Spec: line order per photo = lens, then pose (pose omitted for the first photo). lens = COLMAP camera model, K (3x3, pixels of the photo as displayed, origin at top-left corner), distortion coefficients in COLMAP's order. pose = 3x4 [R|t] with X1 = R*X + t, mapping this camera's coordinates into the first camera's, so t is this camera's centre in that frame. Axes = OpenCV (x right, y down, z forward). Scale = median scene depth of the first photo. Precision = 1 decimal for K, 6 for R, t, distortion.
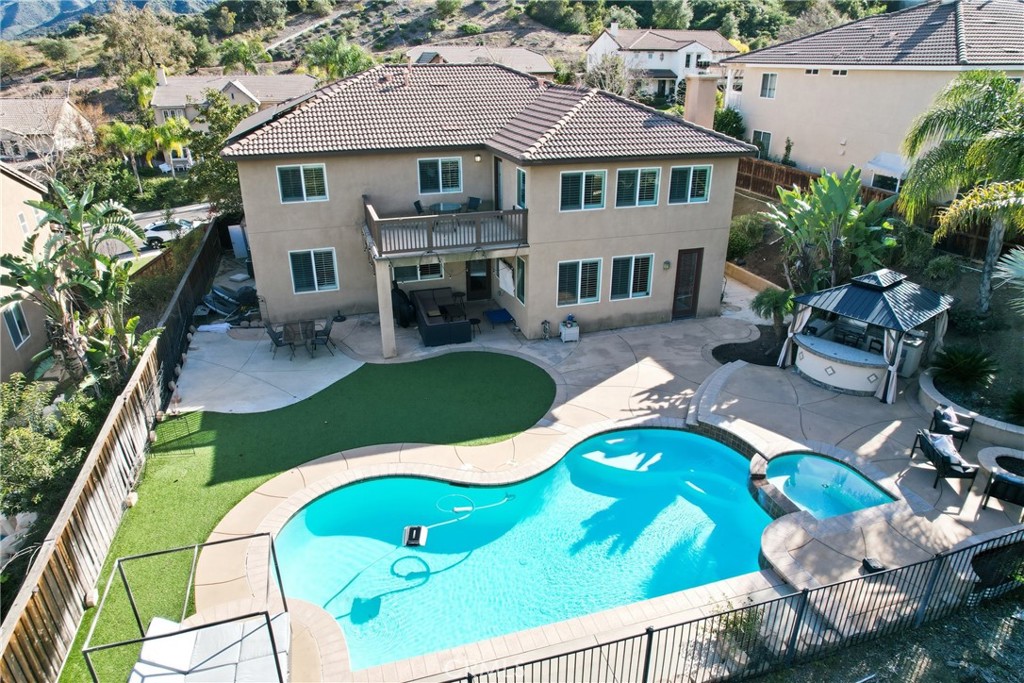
lens RADIAL K [[656.2, 0, 512.0], [0, 656.2, 341.5], [0, 0, 1]] dist [-0.041422, 0.001357]
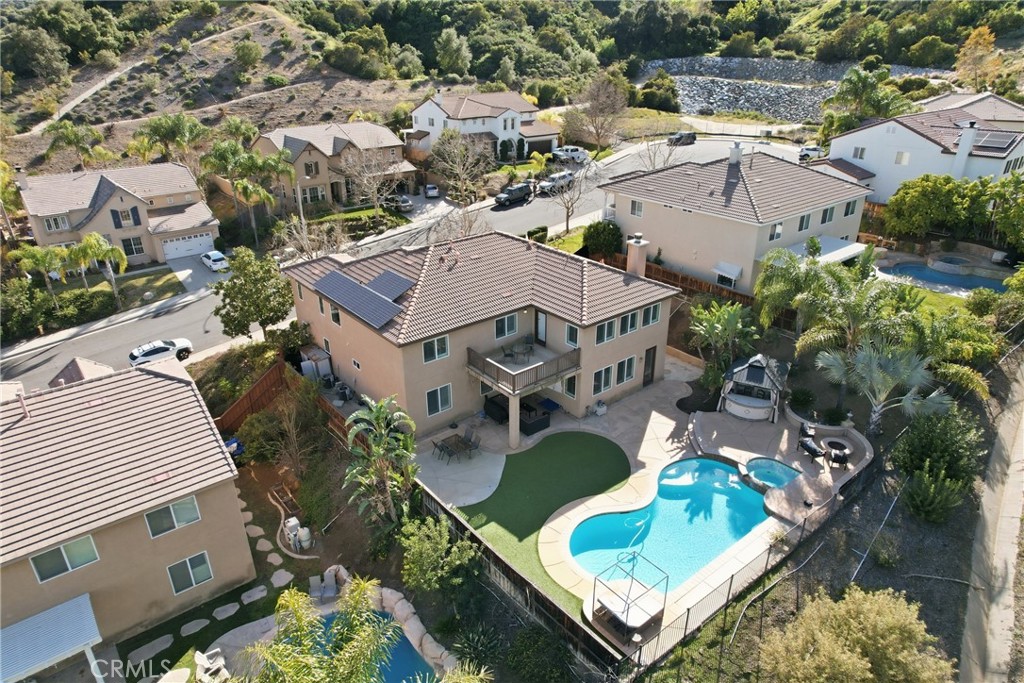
lens RADIAL K [[656.2, 0, 512.0], [0, 656.2, 341.5], [0, 0, 1]] dist [-0.041422, 0.001357]
pose [[0.929376, -0.157410, 0.333890, -0.536416], [0.151642, 0.987480, 0.043449, -0.238937], [-0.336549, 0.010251, 0.941610, -0.426420]]
